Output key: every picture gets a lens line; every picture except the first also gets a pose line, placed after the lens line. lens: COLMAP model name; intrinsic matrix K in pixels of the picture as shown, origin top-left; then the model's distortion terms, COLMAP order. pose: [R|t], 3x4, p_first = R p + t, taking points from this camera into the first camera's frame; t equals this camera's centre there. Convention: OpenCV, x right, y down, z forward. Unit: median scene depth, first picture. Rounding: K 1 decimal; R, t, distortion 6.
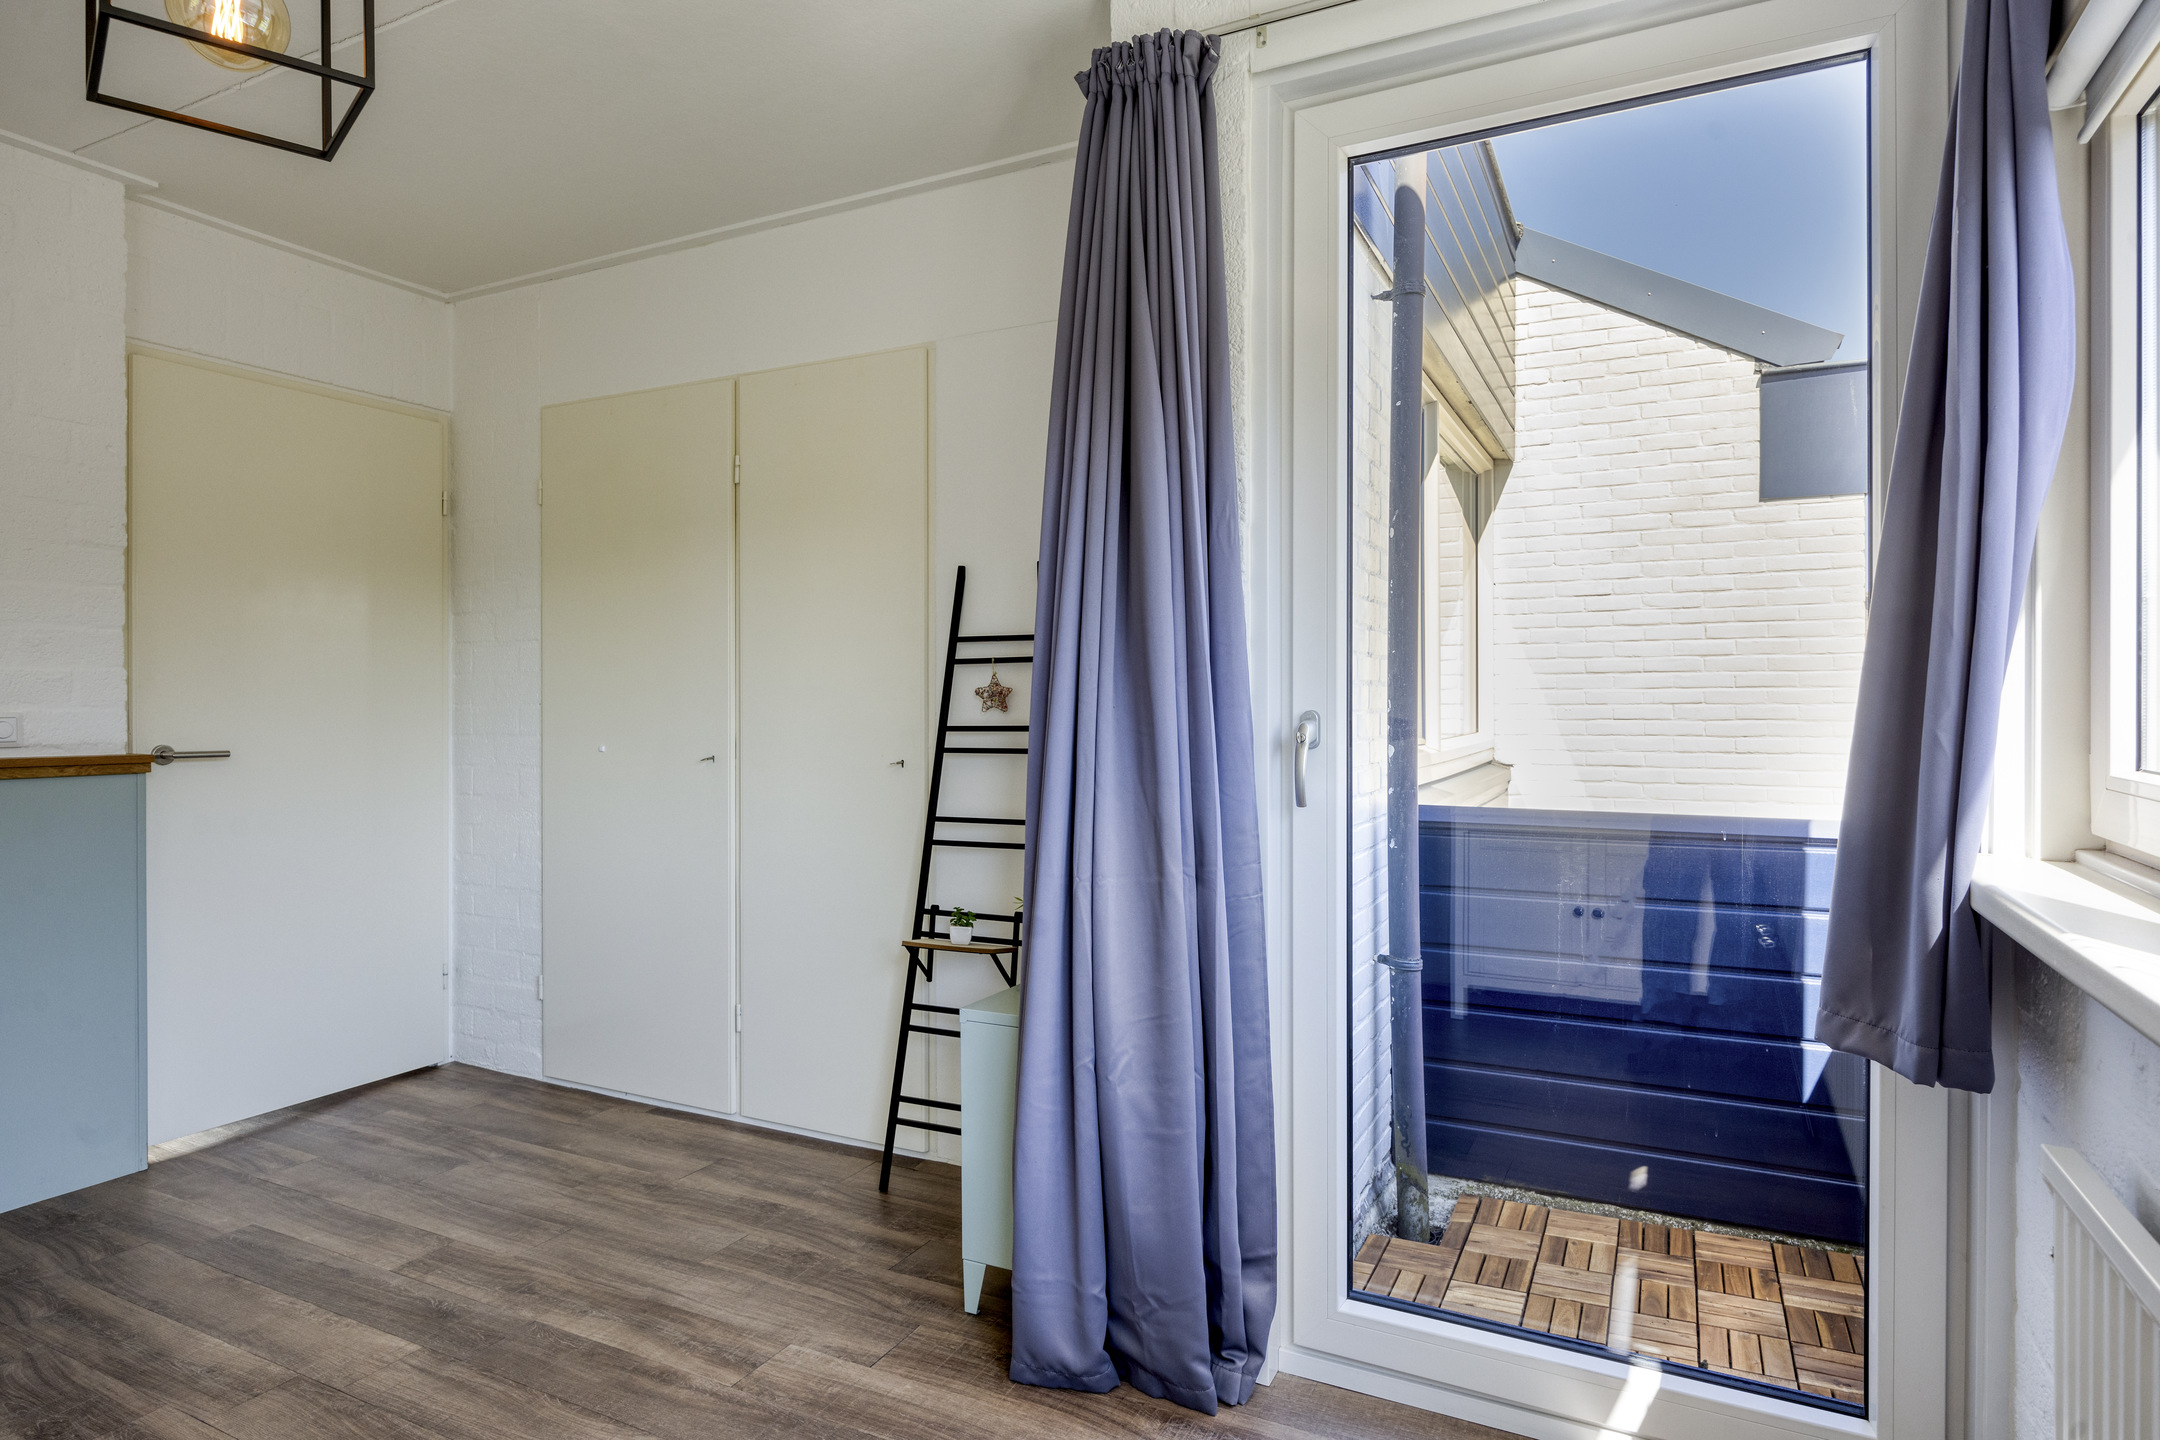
lens RADIAL K [[1210.6, 0, 1065.5], [0, 1210.6, 697.5], [0, 0, 1]] dist [-0.002152, -0.017335]
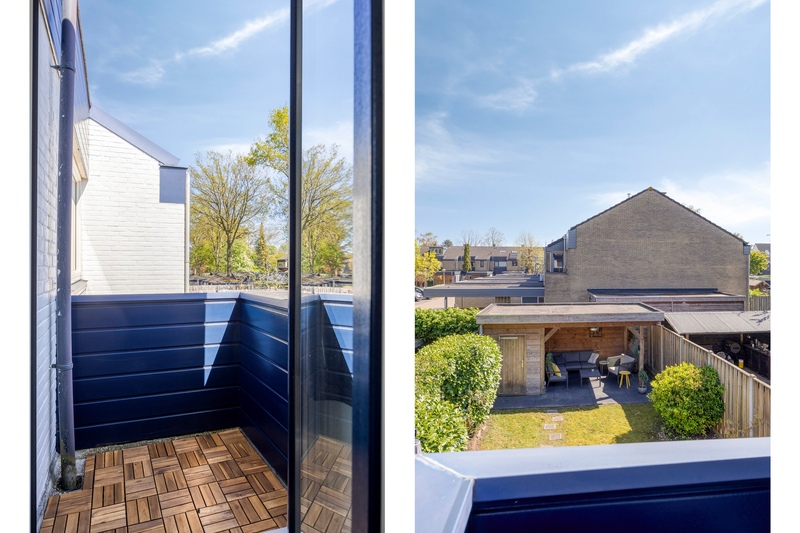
lens RADIAL K [[590.6, 0, 399.4], [0, 590.6, 239.4], [0, 0, 1]] dist [0.000602, -0.029080]
pose [[0.718336, 0.003663, 0.695687, -0.043835], [-0.004097, 0.999991, -0.001035, -0.022895], [-0.695684, -0.002107, 0.718345, -0.279535]]
